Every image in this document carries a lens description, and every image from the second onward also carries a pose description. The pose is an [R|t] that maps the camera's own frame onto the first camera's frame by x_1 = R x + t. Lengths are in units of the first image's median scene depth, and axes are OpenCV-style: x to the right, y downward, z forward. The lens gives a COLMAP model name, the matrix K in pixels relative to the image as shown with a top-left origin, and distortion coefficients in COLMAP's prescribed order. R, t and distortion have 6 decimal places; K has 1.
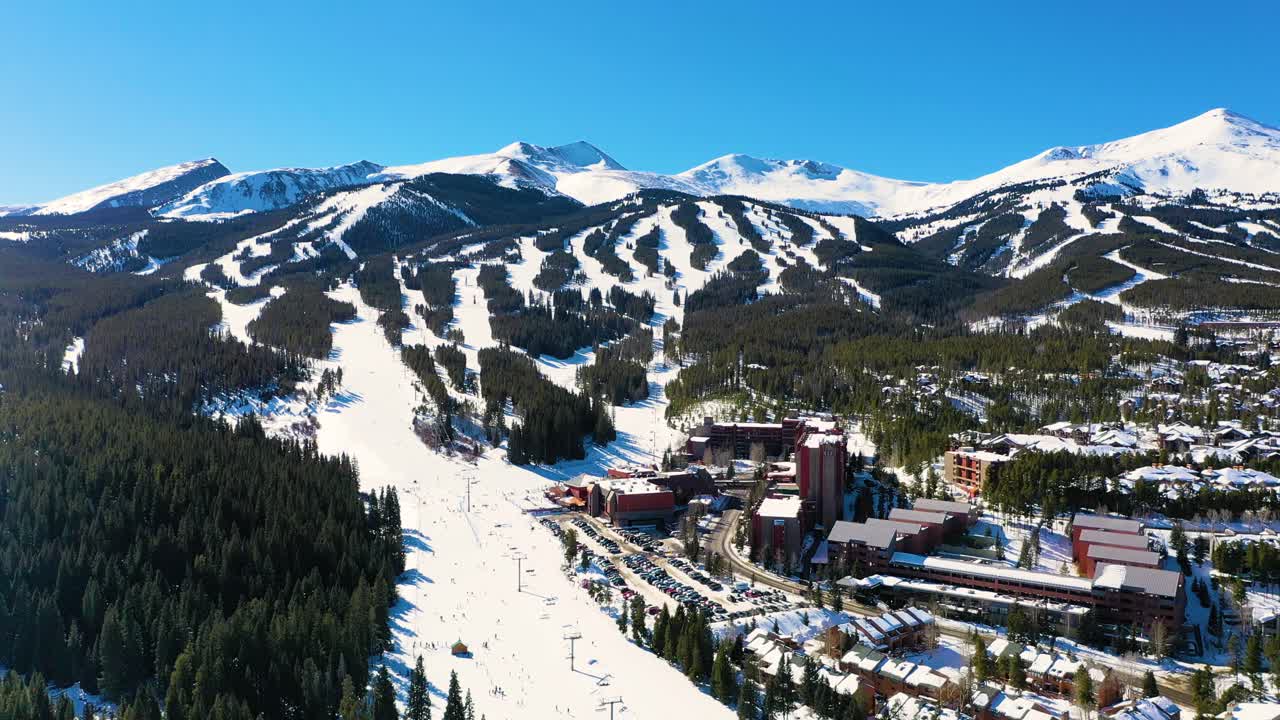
lens RADIAL K [[1038.3, 0, 637.9], [0, 1038.3, 354.2], [0, 0, 1]] dist [0.009210, 0.004766]
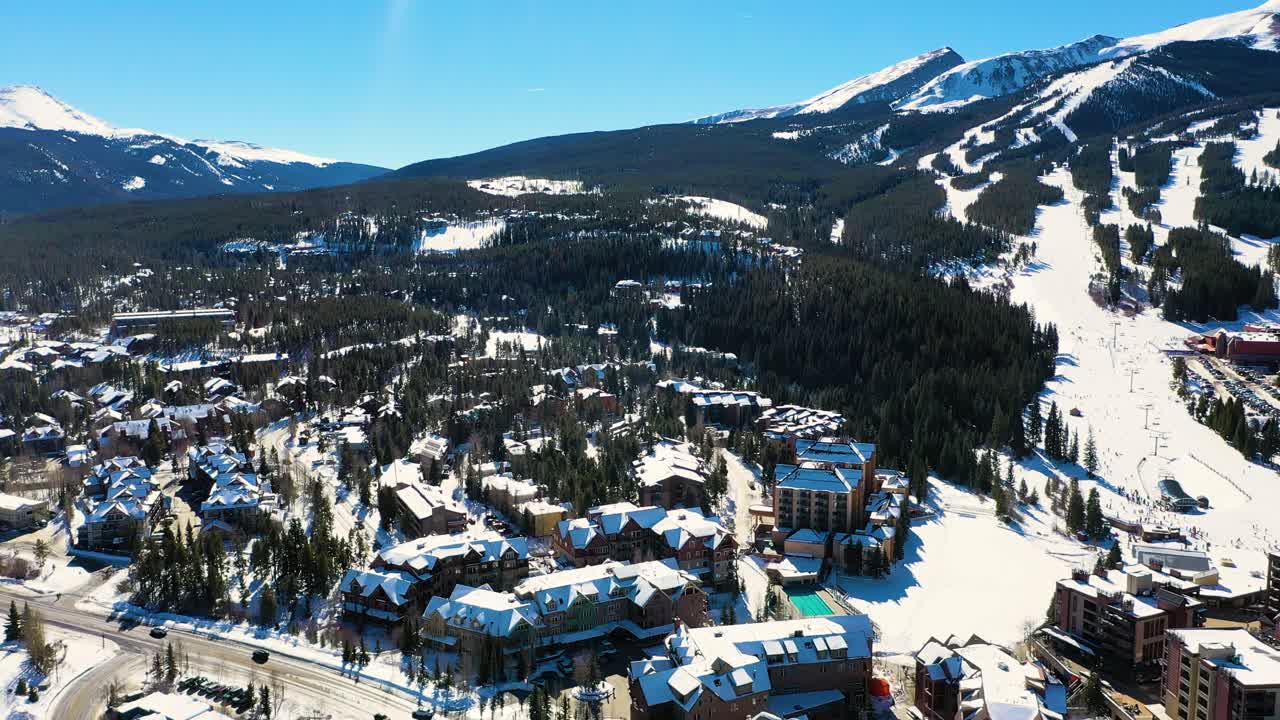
lens RADIAL K [[1038.3, 0, 637.9], [0, 1038.3, 354.2], [0, 0, 1]] dist [0.009210, 0.004766]
pose [[0.784369, 0.078805, -0.615268, 0.058686], [-0.008882, 0.993222, 0.115890, 0.003086], [0.620231, -0.085436, 0.779753, -0.139022]]
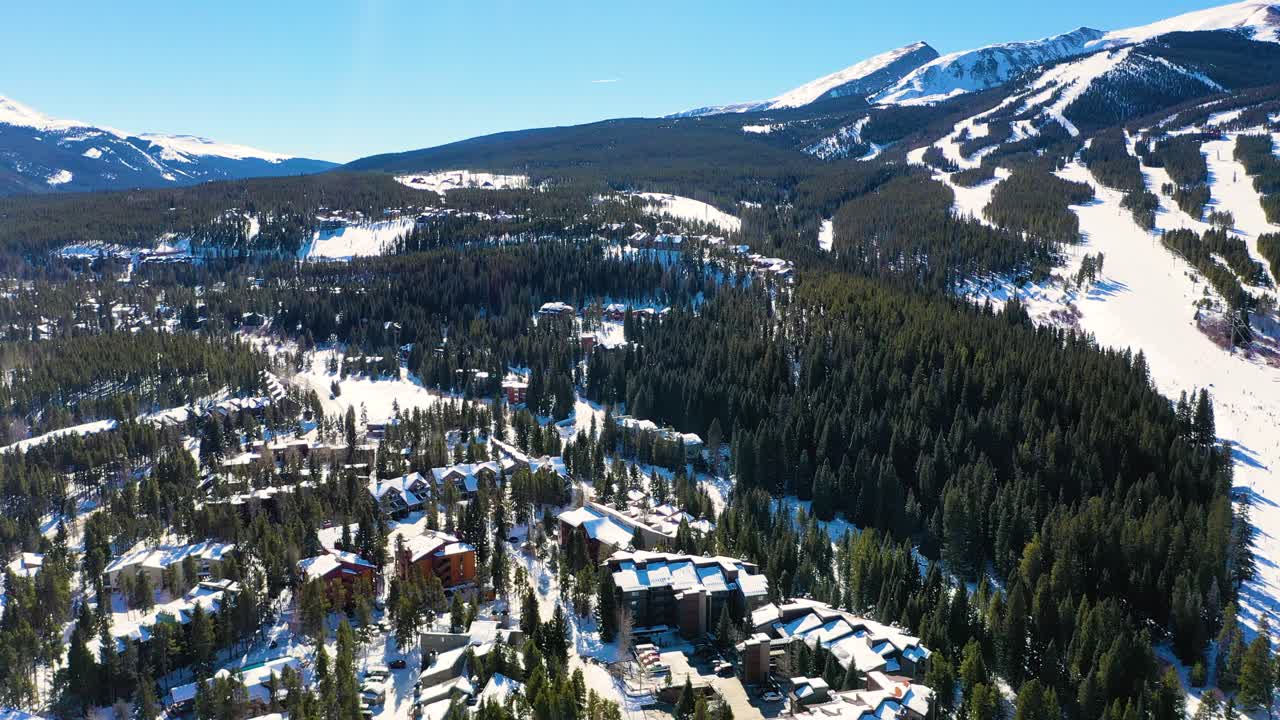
lens RADIAL K [[1038.3, 0, 637.9], [0, 1038.3, 354.2], [0, 0, 1]] dist [0.009210, 0.004766]
pose [[0.803005, 0.080000, -0.590579, -0.030757], [-0.013411, 0.993124, 0.116294, -0.000095], [0.595822, -0.085464, 0.798556, 0.000215]]
